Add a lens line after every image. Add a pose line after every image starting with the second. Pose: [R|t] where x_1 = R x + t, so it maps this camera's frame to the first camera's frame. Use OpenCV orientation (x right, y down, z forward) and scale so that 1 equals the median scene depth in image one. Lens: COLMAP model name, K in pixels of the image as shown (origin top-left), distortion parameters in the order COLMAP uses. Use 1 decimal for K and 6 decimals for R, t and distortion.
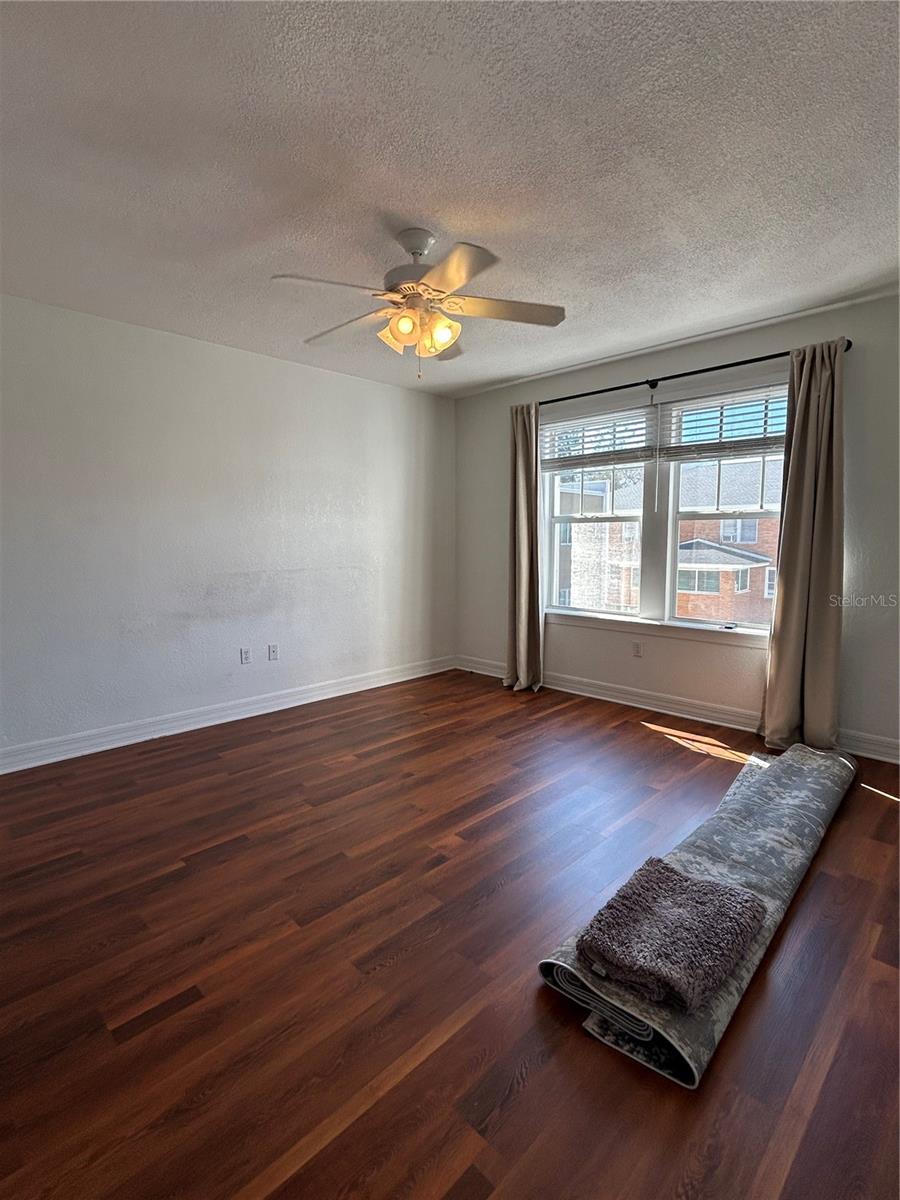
lens RADIAL K [[571.8, 0, 450.0], [0, 571.8, 600.0], [0, 0, 1]] dist [0.001253, -0.050801]
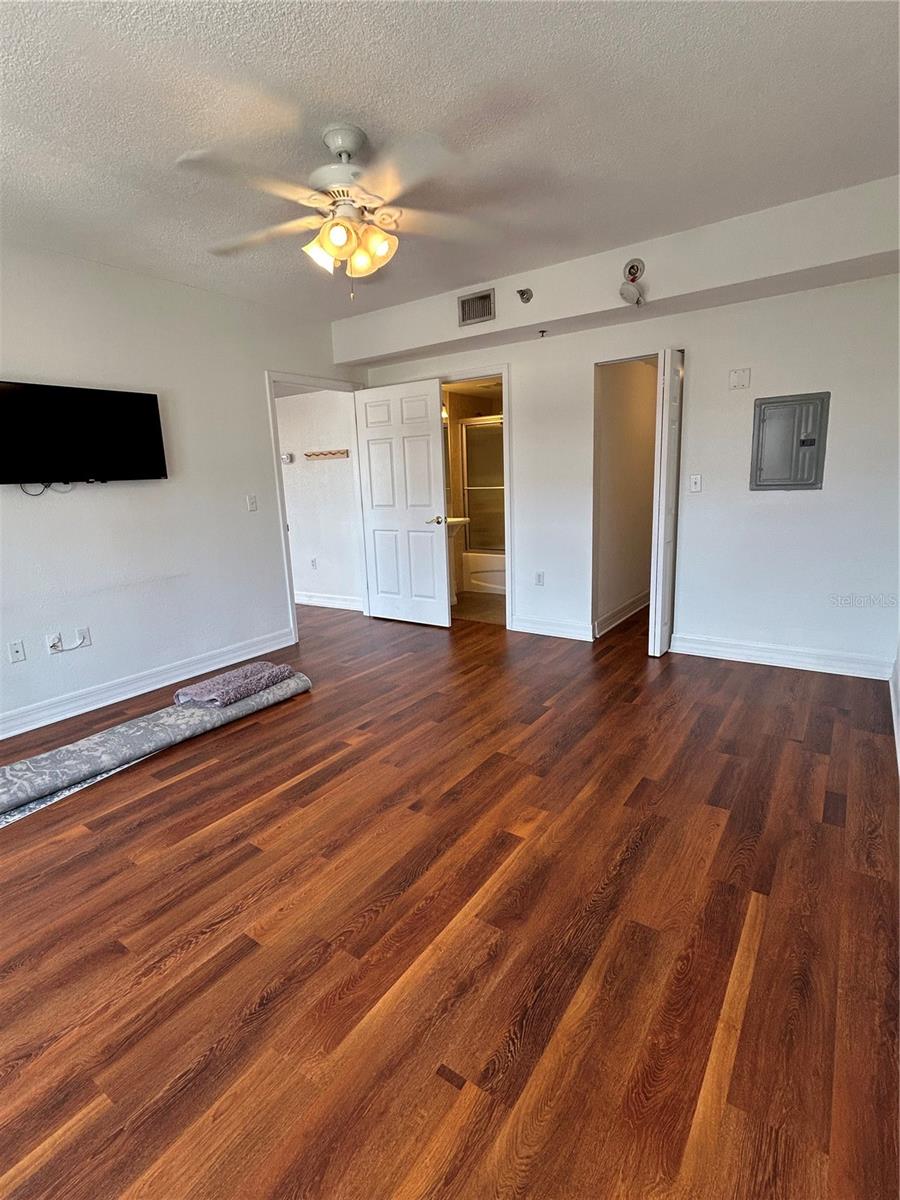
lens RADIAL K [[571.8, 0, 450.0], [0, 571.8, 600.0], [0, 0, 1]] dist [0.001253, -0.050801]
pose [[-0.983298, 0.071272, -0.167466, -0.011269], [0.016714, 0.951609, 0.306857, -0.171264], [0.181233, 0.298933, -0.936907, 1.612241]]
